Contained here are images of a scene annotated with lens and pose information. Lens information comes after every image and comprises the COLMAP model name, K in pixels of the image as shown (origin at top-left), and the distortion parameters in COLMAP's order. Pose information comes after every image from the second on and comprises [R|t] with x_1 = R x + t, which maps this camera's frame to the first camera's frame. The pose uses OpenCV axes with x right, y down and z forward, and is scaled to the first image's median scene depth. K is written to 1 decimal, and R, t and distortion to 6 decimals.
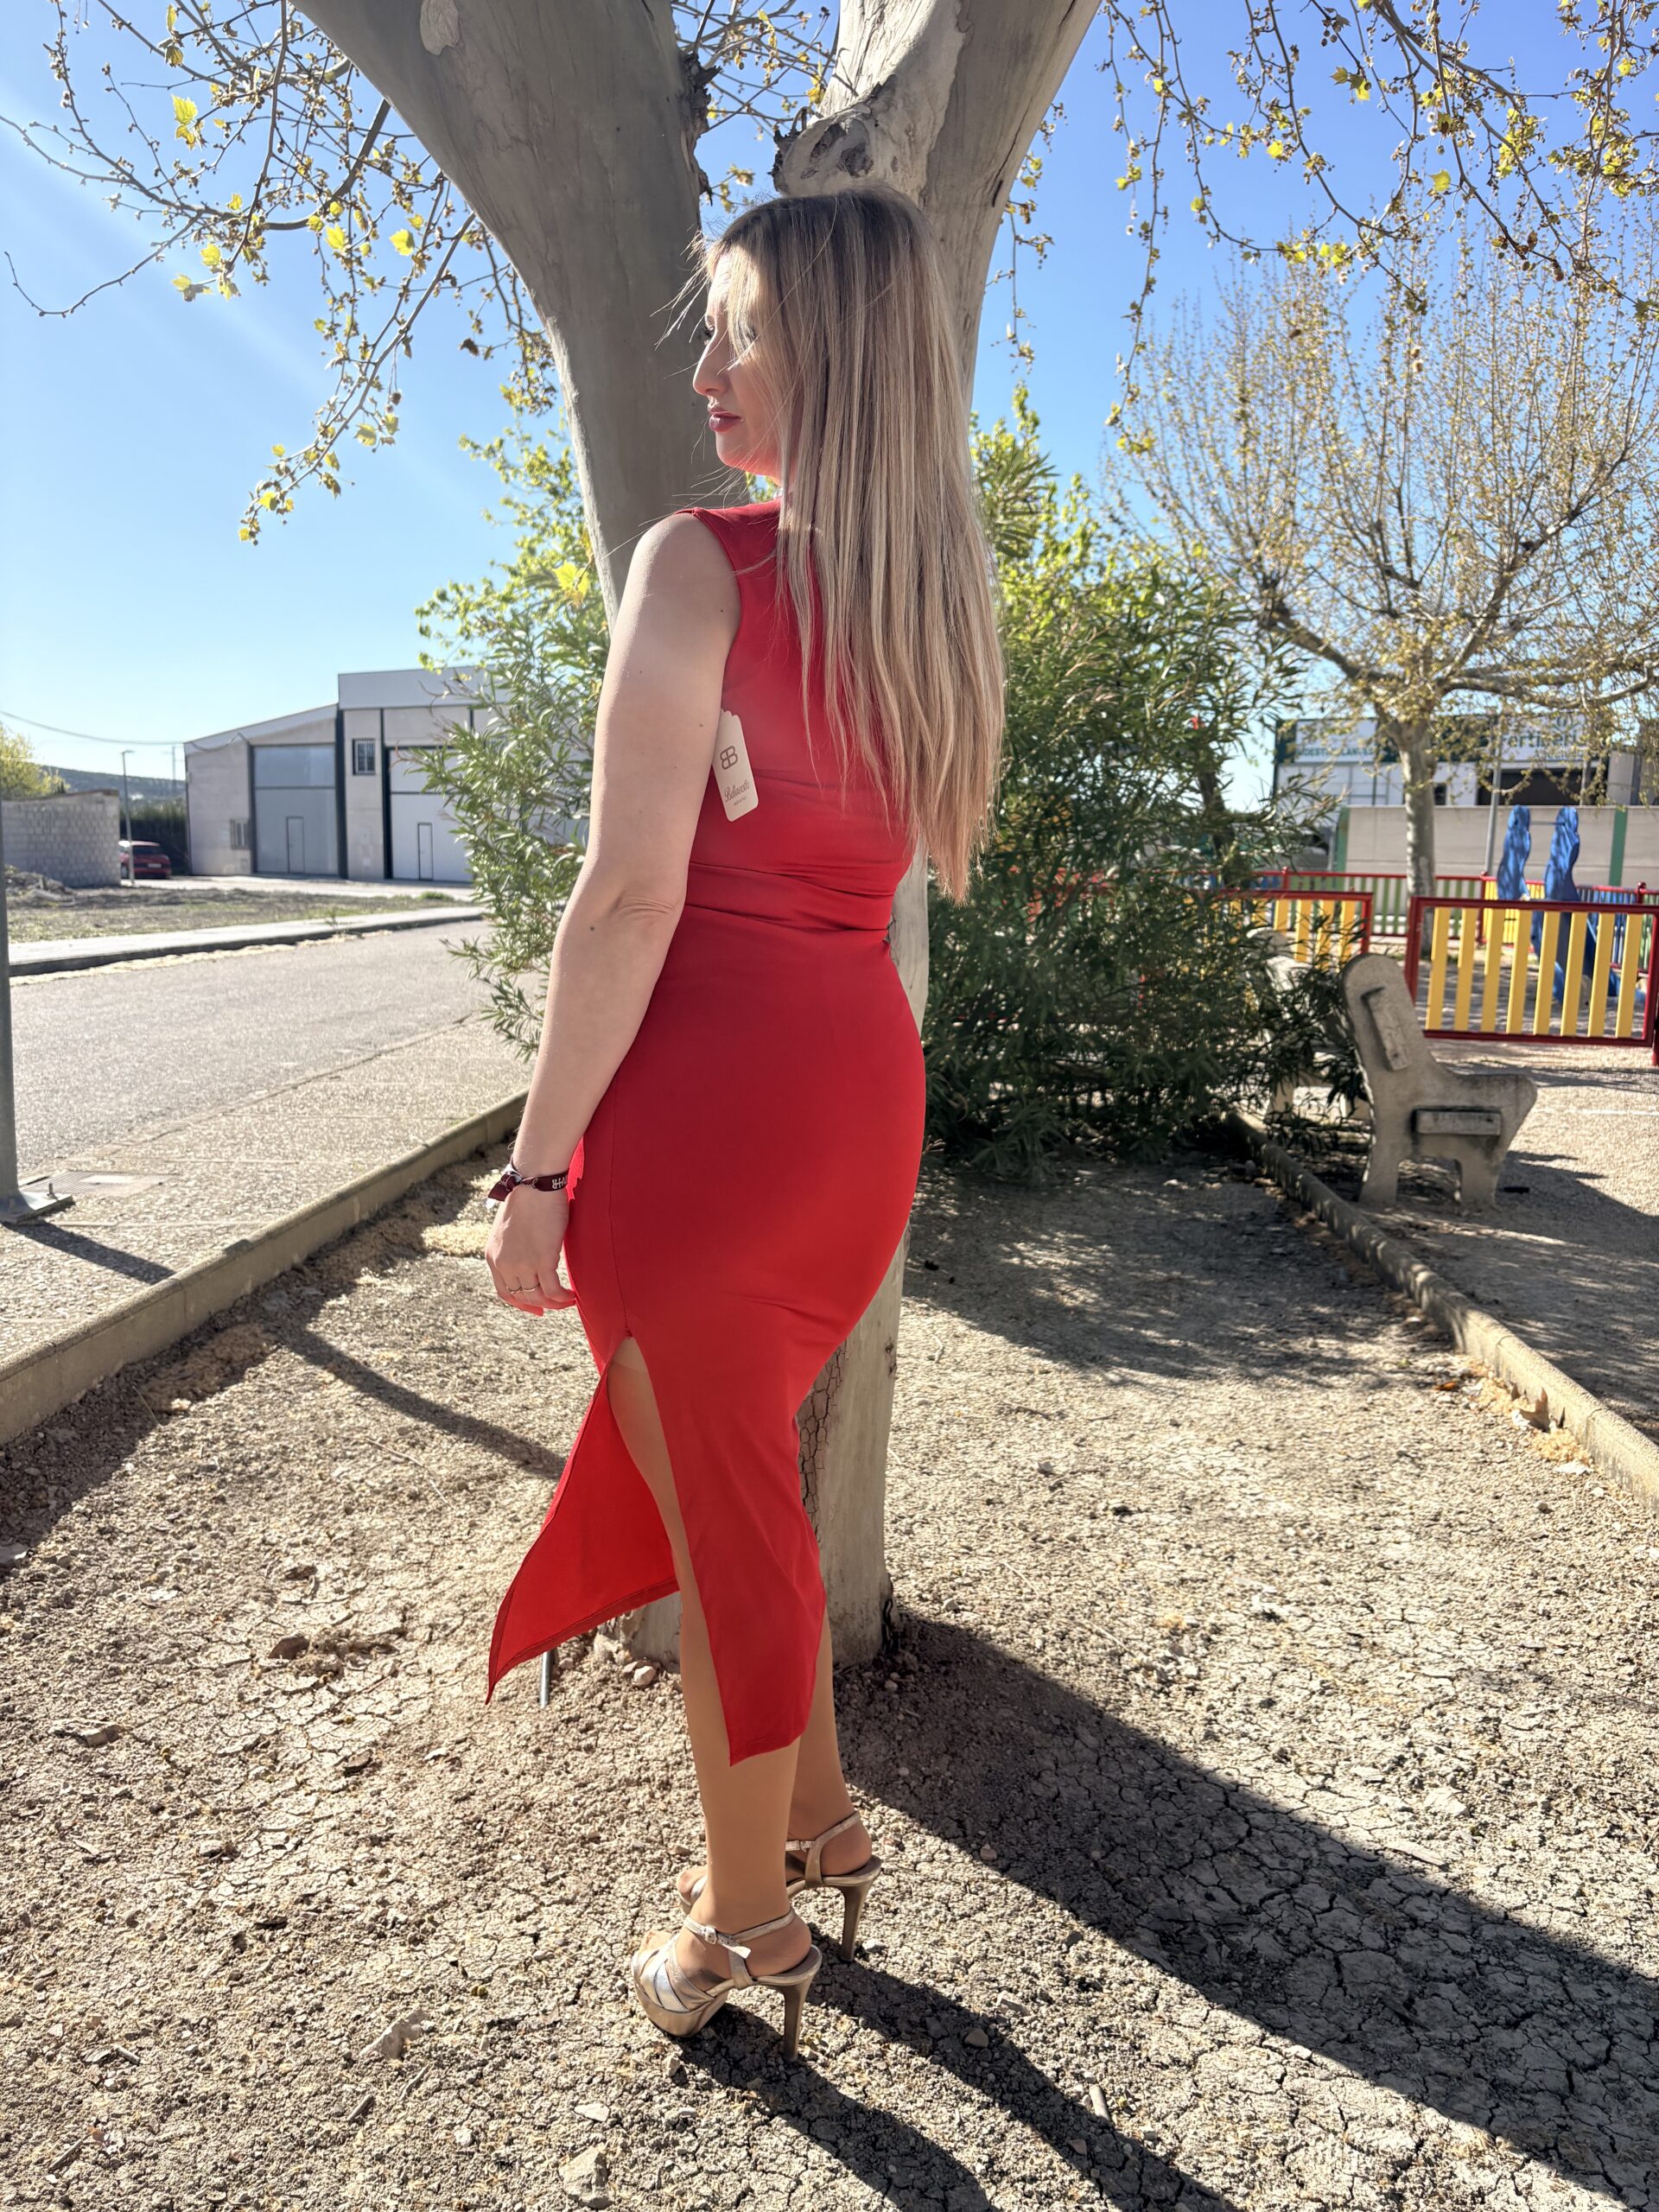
lens RADIAL K [[1632.9, 0, 829.5], [0, 1632.9, 1106.0], [0, 0, 1]] dist [0.022289, -0.042370]
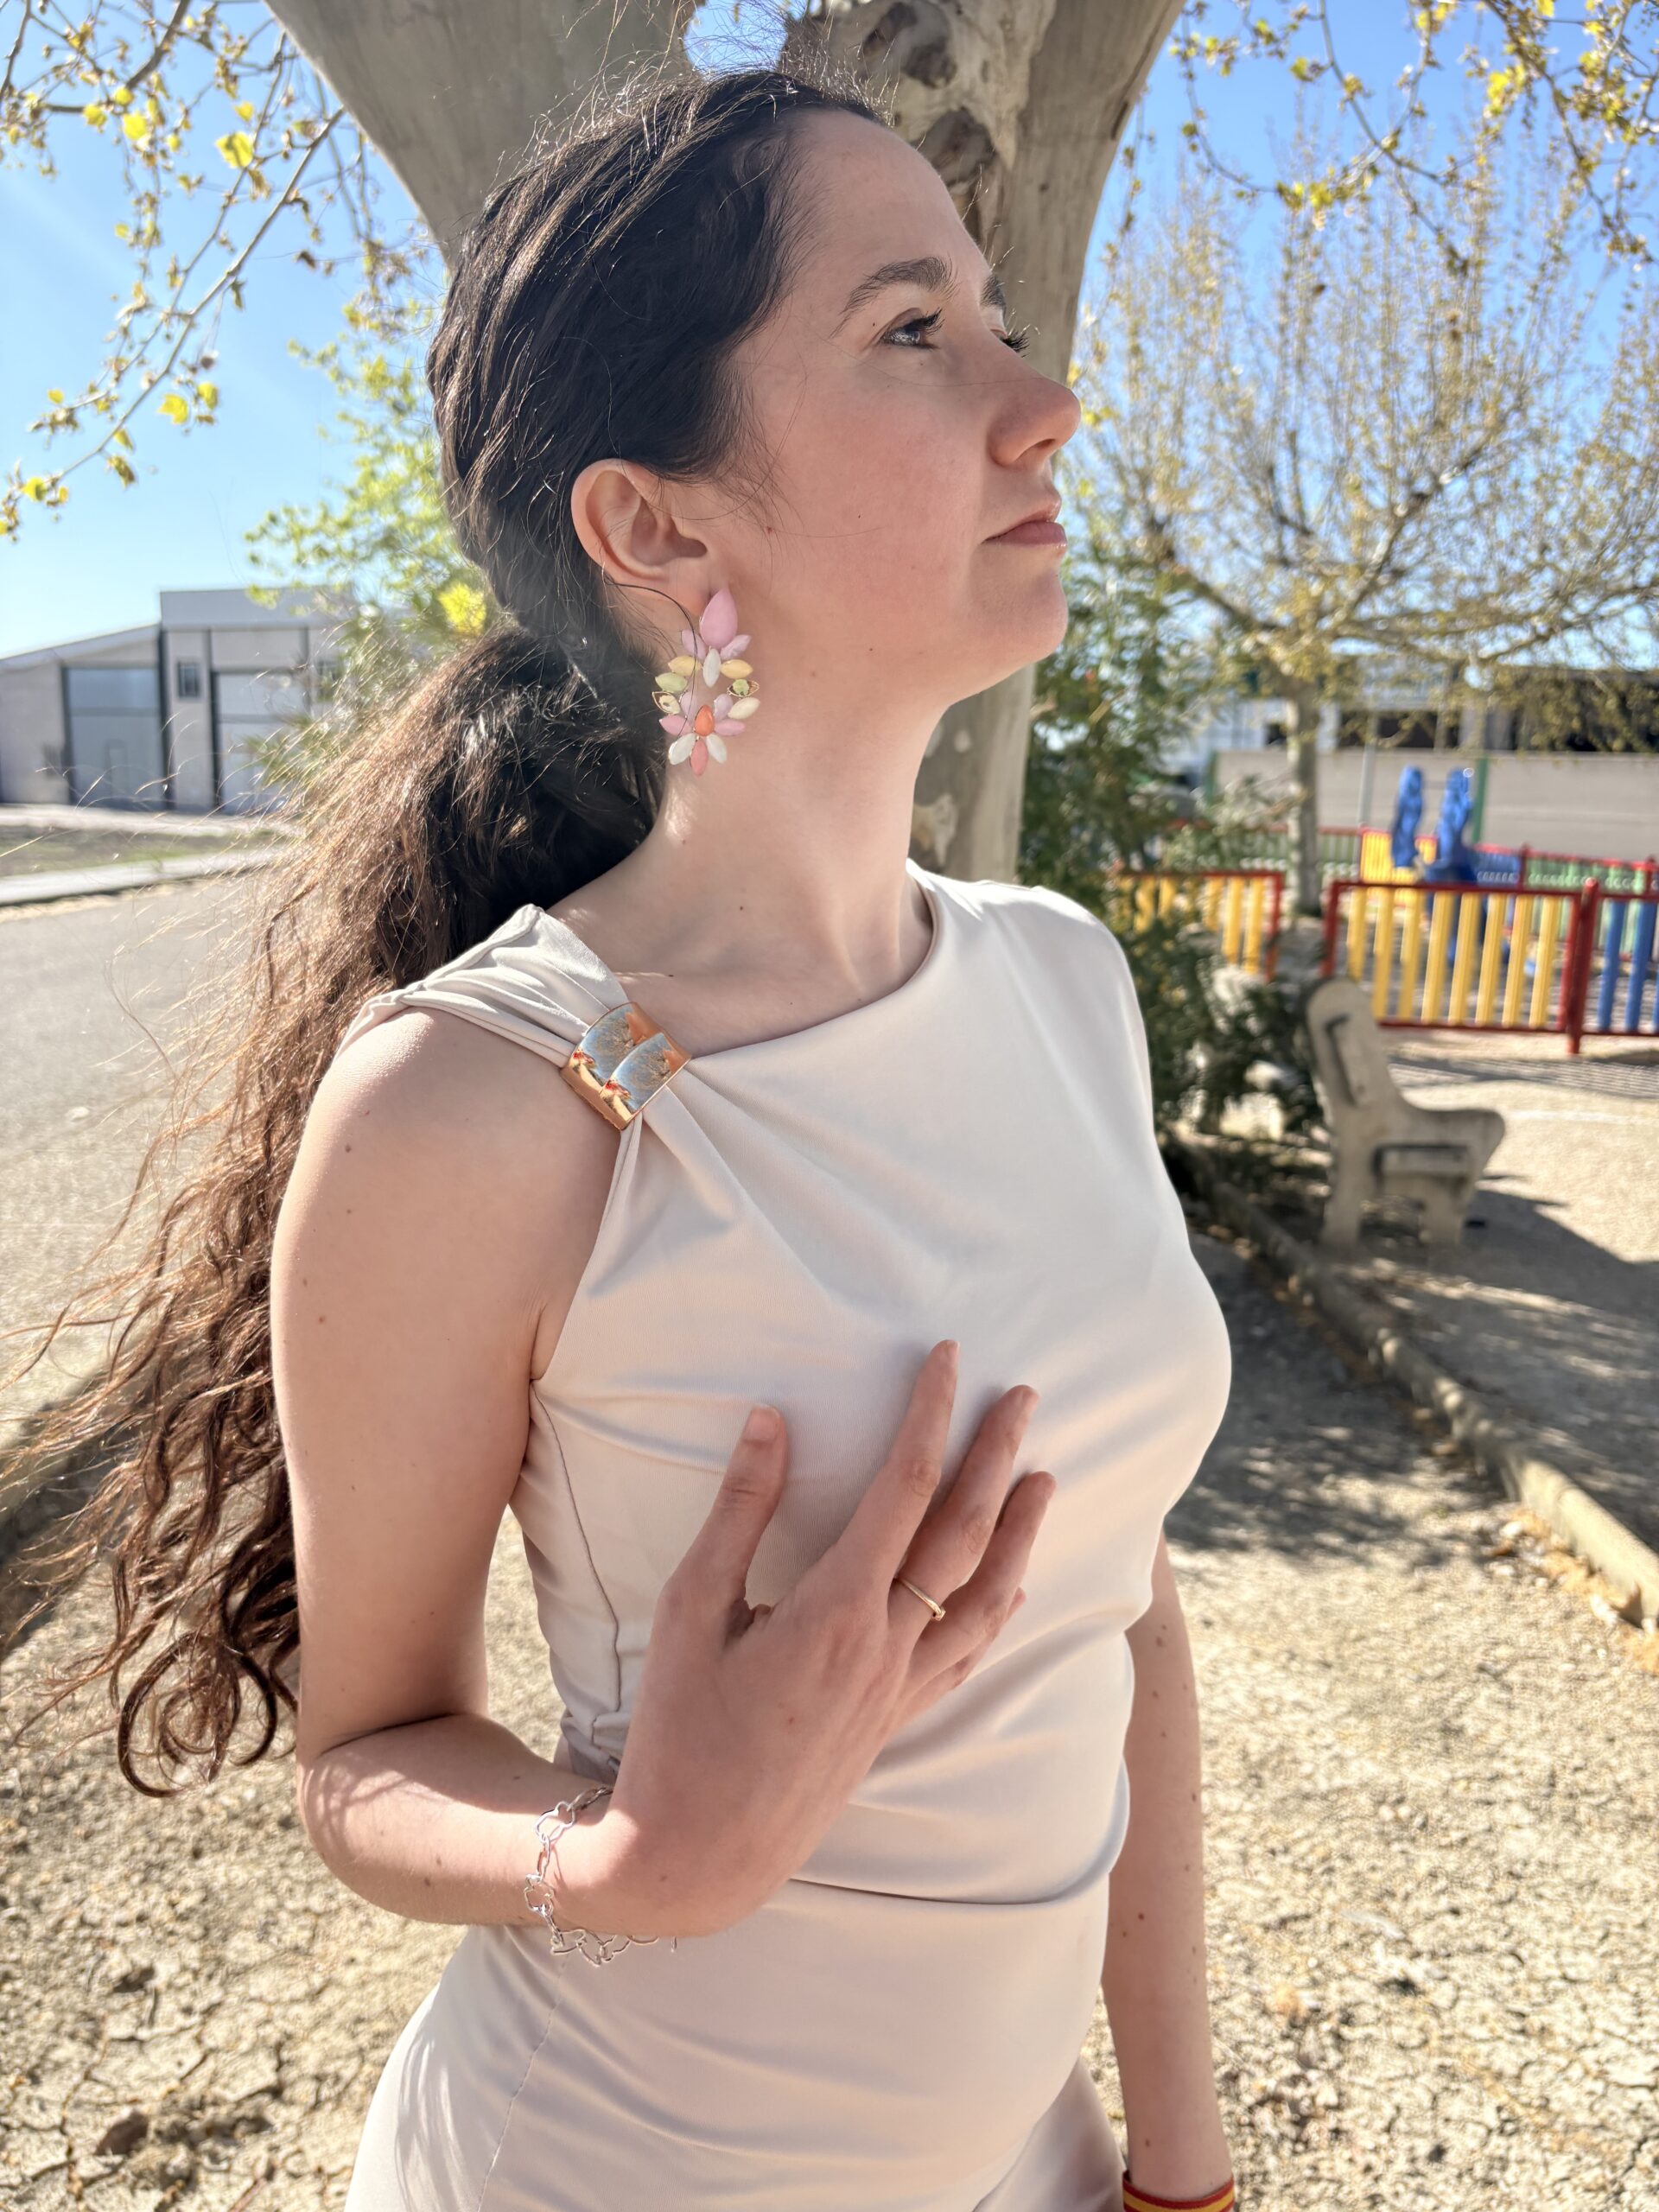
lens RADIAL K [[1632.9, 0, 829.5], [0, 1632.9, 1106.0], [0, 0, 1]] dist [0.022289, -0.042370]
pose [[0.995846, -0.009327, 0.090578, -0.063985], [0.005035, 0.998859, 0.047496, -0.129340], [-0.090918, -0.046843, 0.994756, 0.223796]]
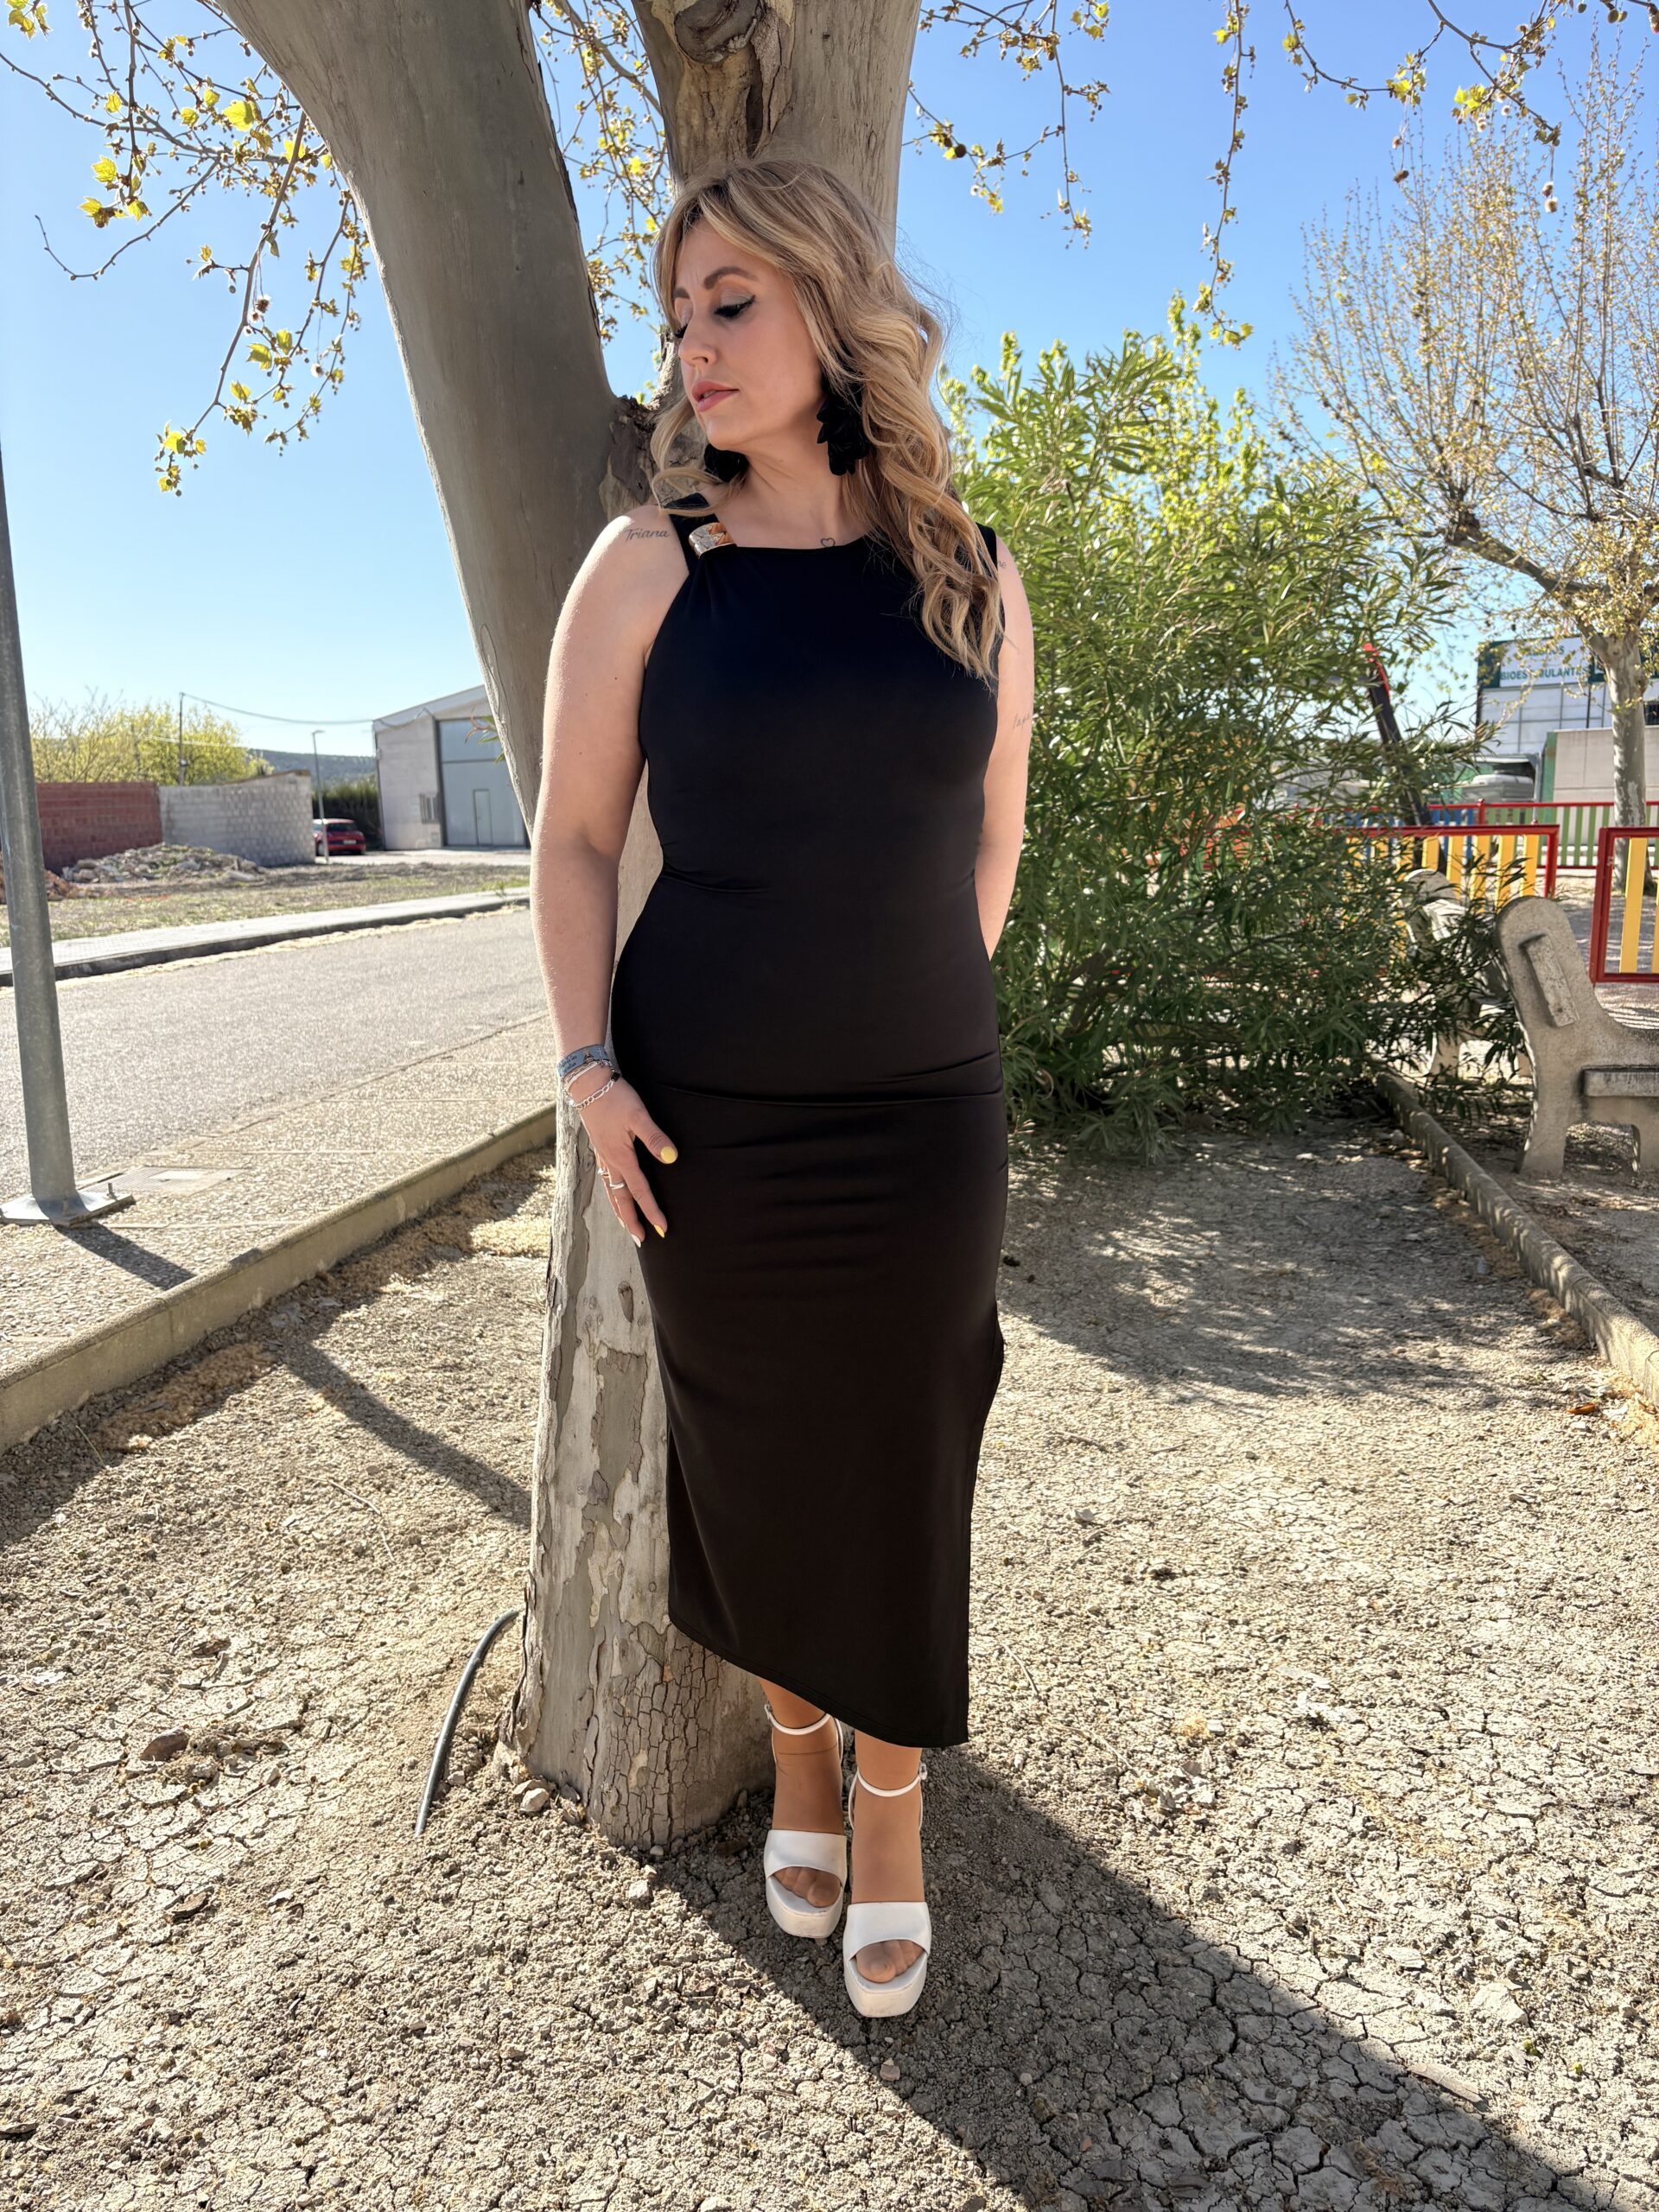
lens RADIAL K [[1616.0, 0, 859.2], [0, 1616.0, 1106.2], [0, 0, 1]] dist [0.067921, -0.086662]
pose [[0.994196, -0.020713, -0.105571, 0.114815], [0.023769, 0.999332, 0.027773, -0.023543], [0.104925, -0.030121, 0.994024, 0.142840]]
